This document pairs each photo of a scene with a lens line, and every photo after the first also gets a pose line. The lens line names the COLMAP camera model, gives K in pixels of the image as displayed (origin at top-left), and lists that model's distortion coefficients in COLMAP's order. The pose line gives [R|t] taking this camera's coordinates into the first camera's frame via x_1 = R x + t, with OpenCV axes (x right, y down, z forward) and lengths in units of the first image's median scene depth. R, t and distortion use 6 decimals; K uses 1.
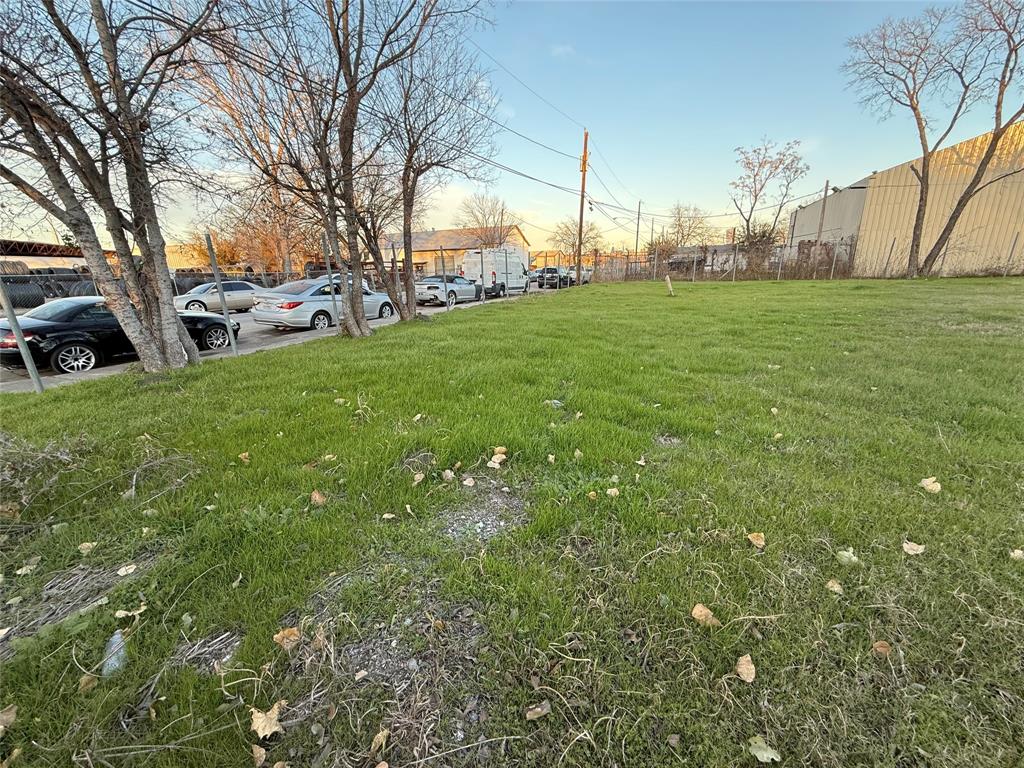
lens RADIAL K [[406.4, 0, 507.4], [0, 406.4, 383.5], [0, 0, 1]] dist [-0.002151, 0.000004]
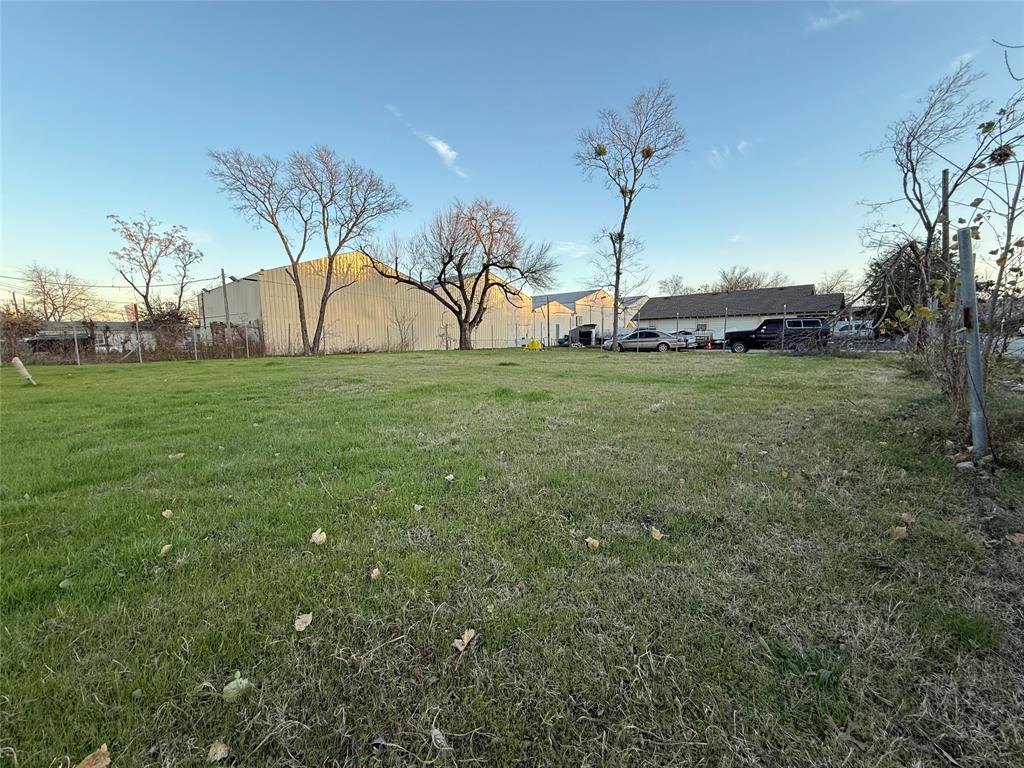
lens RADIAL K [[406.4, 0, 511.1], [0, 406.4, 383.4], [0, 0, 1]] dist [-0.002151, 0.000004]
pose [[0.341813, -0.081256, 0.936249, 0.024675], [0.257692, 0.966173, -0.010227, 0.000276], [-0.903747, 0.244759, 0.351189, 0.007054]]
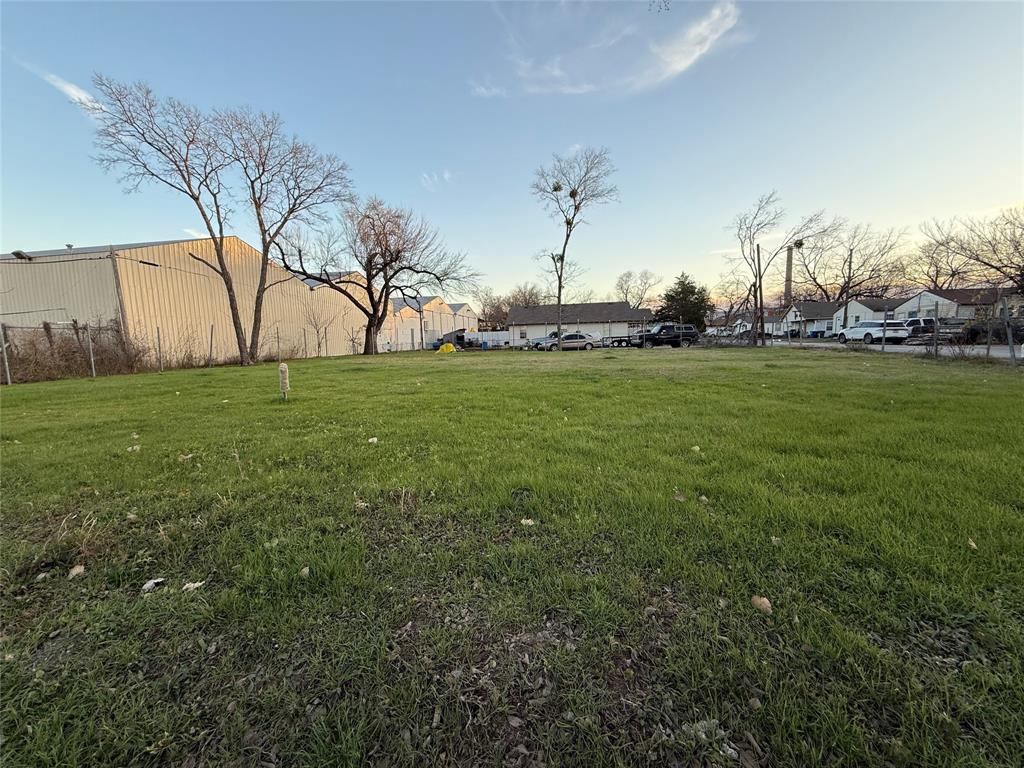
lens RADIAL K [[406.4, 0, 514.0], [0, 406.4, 382.2], [0, 0, 1]] dist [-0.002151, 0.000004]
pose [[-0.214043, -0.069833, 0.974325, -0.156275], [0.292124, 0.947218, 0.132065, -0.171770], [-0.932121, 0.312891, -0.182346, 0.637603]]
